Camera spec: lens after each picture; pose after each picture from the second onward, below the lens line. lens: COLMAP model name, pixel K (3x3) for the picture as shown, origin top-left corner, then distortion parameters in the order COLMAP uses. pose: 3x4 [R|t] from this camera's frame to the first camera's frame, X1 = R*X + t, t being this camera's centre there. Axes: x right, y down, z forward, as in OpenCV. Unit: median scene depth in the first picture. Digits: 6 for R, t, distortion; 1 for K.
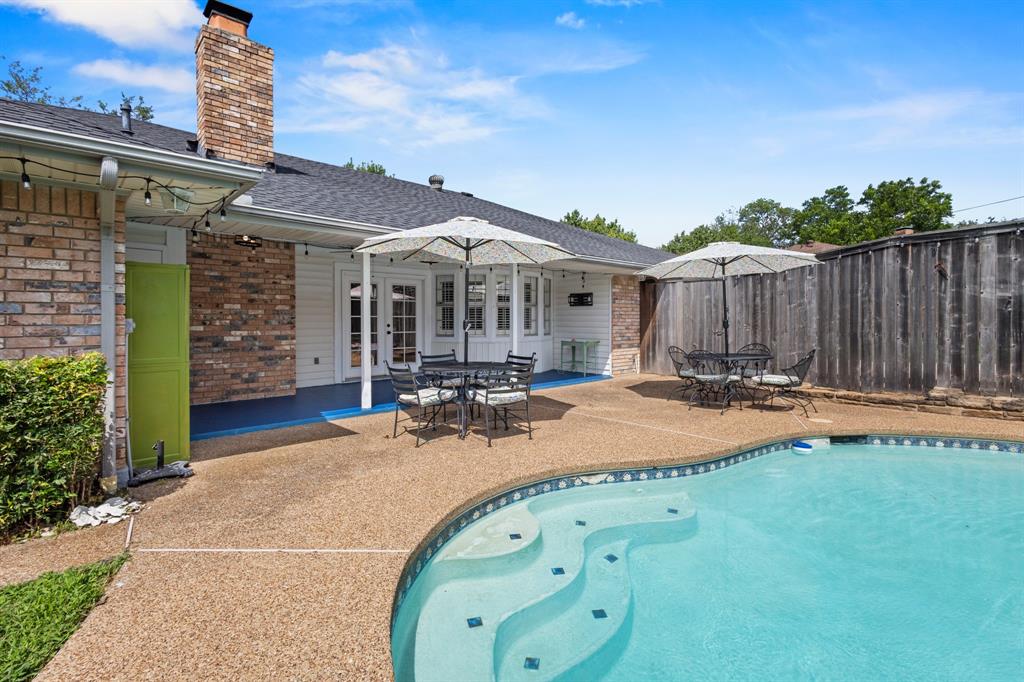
lens RADIAL K [[484.4, 0, 514.3], [0, 484.4, 314.1], [0, 0, 1]] dist [0.013397, -0.000437]
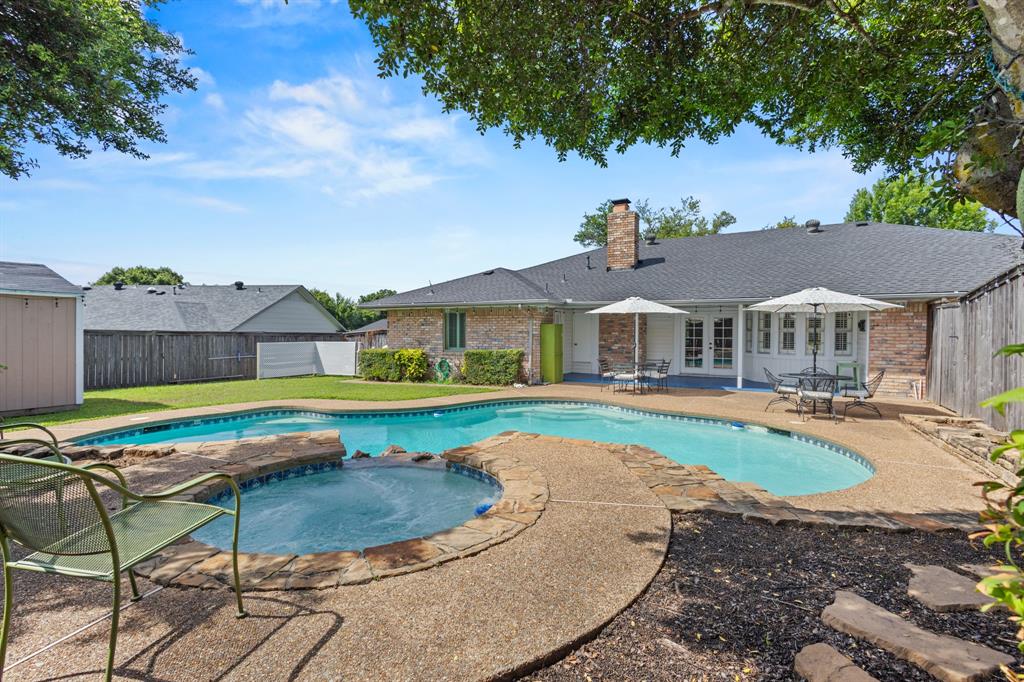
lens RADIAL K [[472.8, 0, 507.0], [0, 472.8, 327.4], [0, 0, 1]] dist [0.005422, -0.001172]
pose [[0.304884, -0.001412, -0.952389, 1.356864], [0.007692, 0.999970, 0.000980, -0.049673], [0.952359, -0.007625, 0.304885, -0.161553]]
